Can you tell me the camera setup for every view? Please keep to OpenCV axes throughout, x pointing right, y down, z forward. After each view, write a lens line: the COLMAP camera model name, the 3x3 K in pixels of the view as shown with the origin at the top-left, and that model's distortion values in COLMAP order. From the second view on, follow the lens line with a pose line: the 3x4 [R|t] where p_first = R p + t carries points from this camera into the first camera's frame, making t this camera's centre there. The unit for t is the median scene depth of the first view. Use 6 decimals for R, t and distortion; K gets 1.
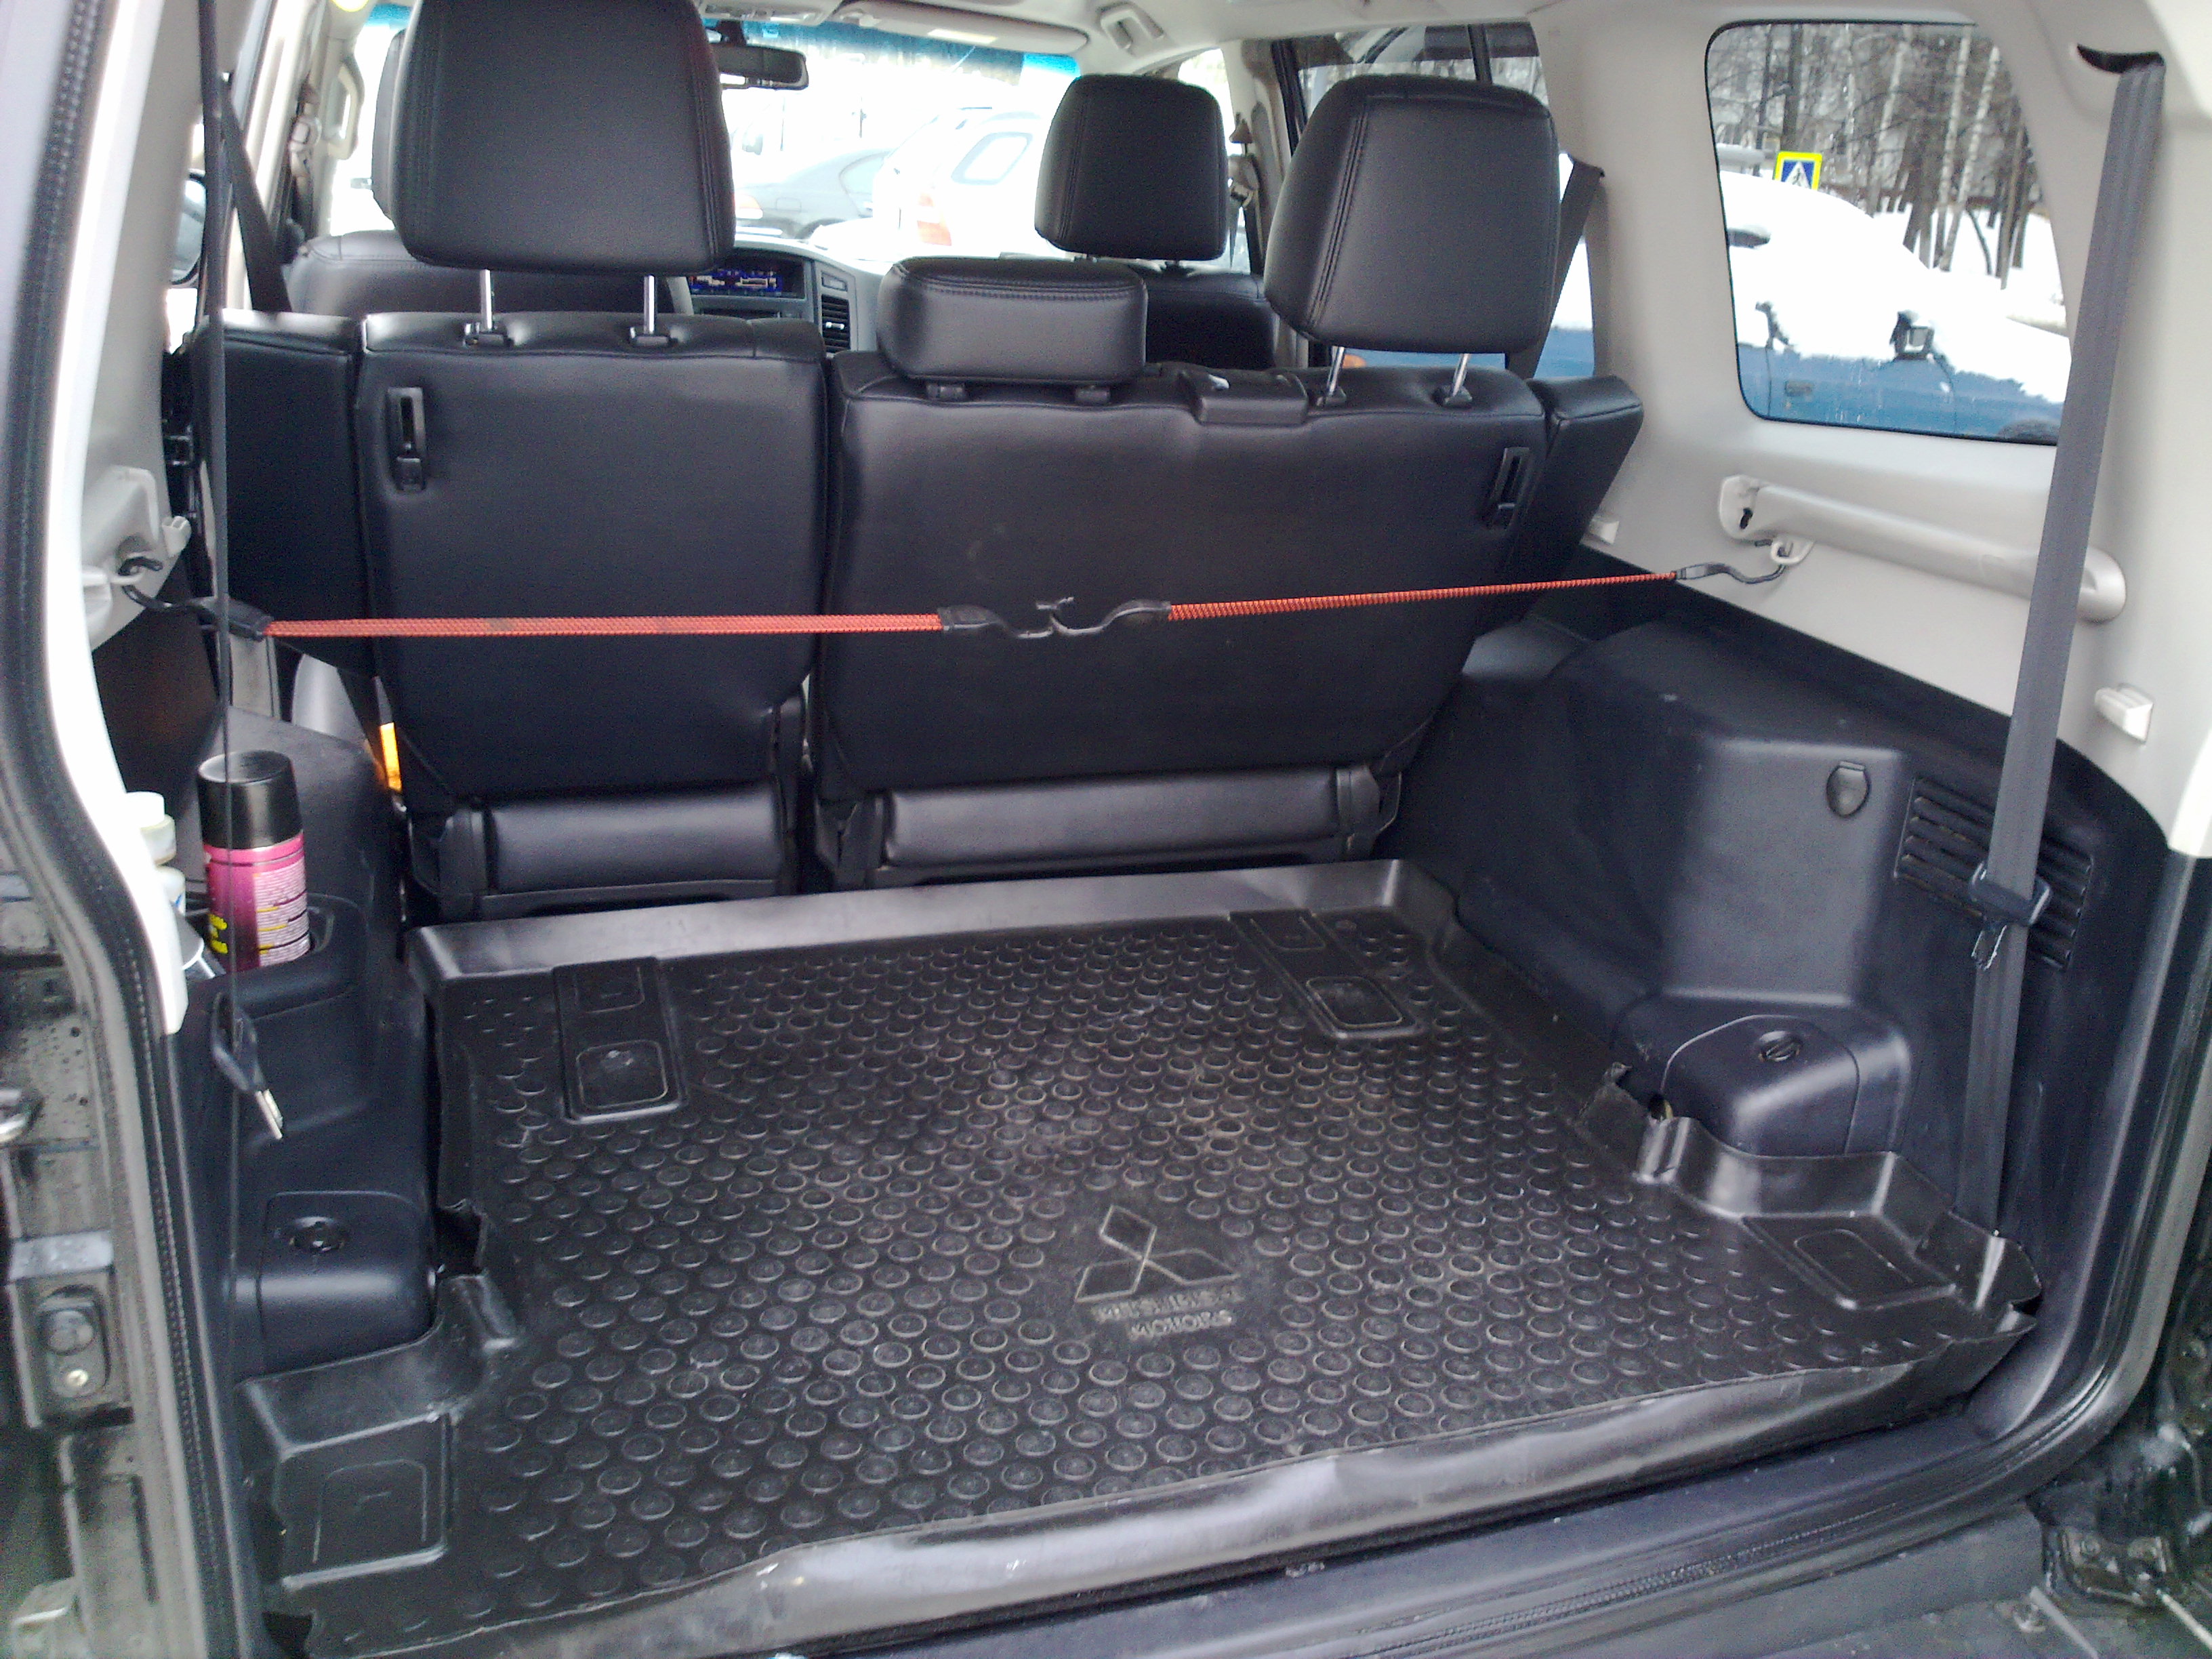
lens RADIAL K [[2043.2, 0, 1106.0], [0, 2043.2, 829.5], [0, 0, 1]] dist [-0.006049, -0.002739]
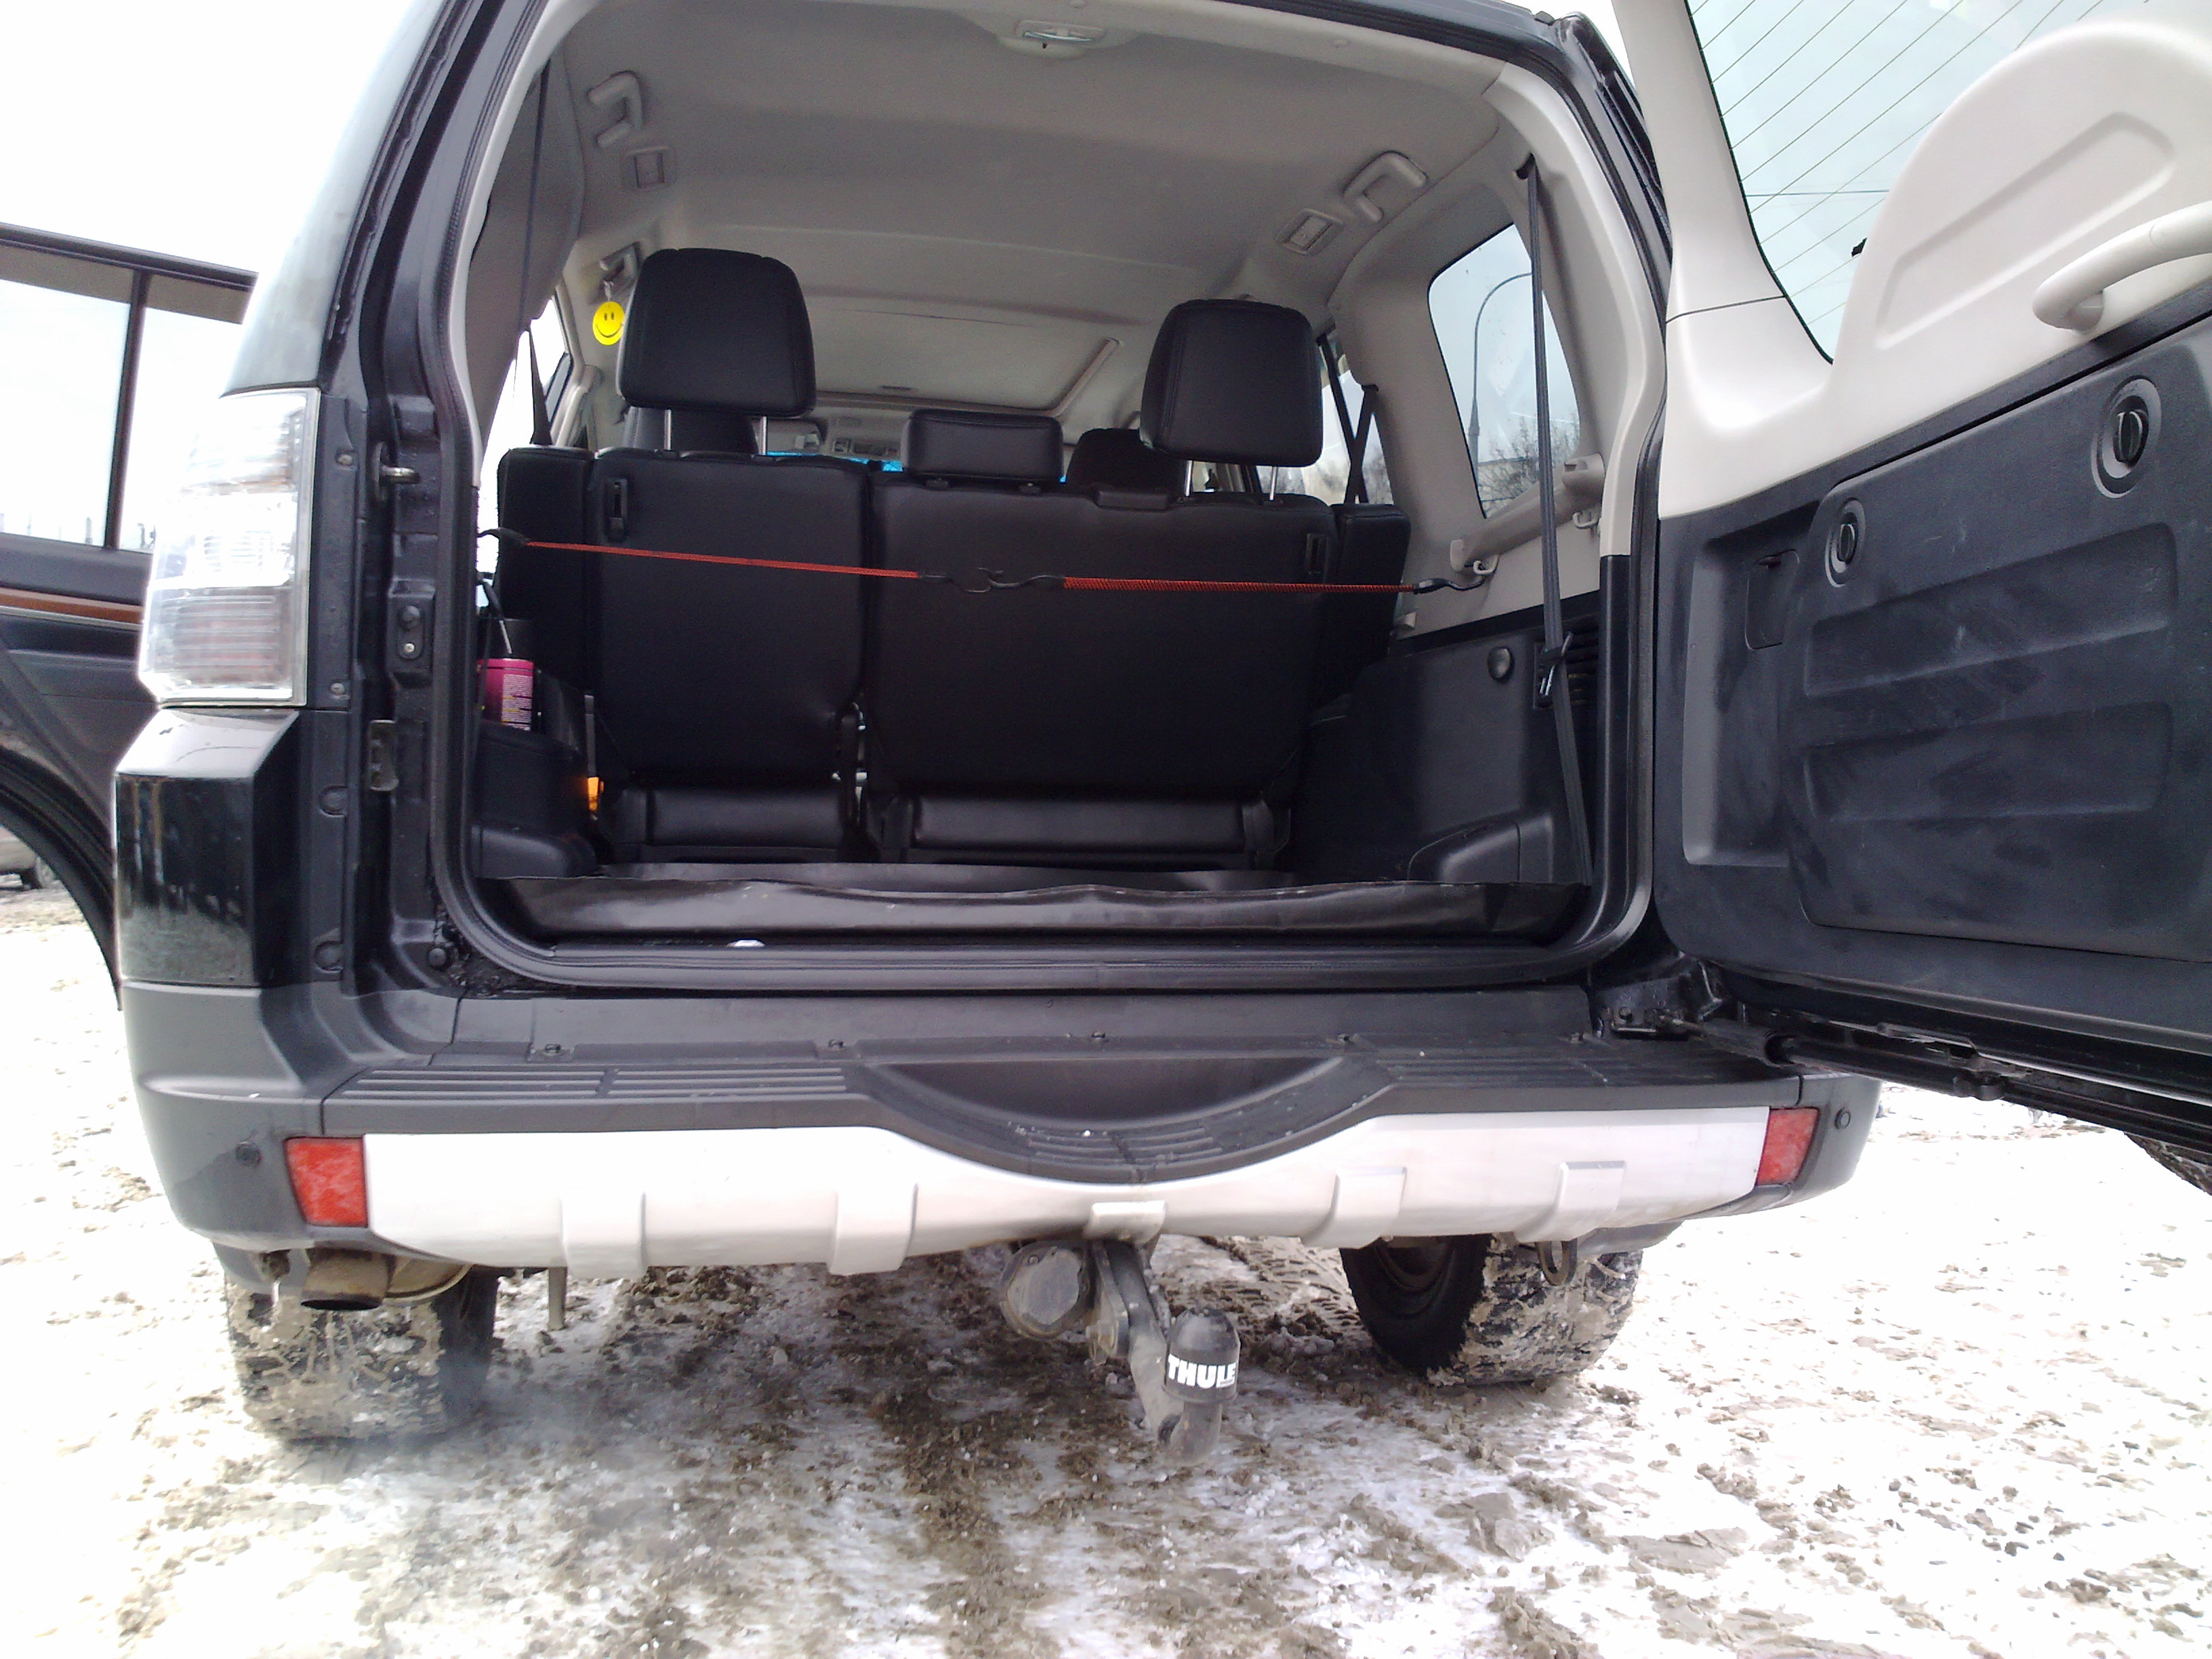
lens RADIAL K [[2043.2, 0, 1106.0], [0, 2043.2, 829.5], [0, 0, 1]] dist [-0.006049, -0.002739]
pose [[0.993464, -0.035863, -0.108362, 0.220304], [-0.004980, 0.934836, -0.355044, 0.617937], [0.114034, 0.353263, 0.928548, -0.403505]]
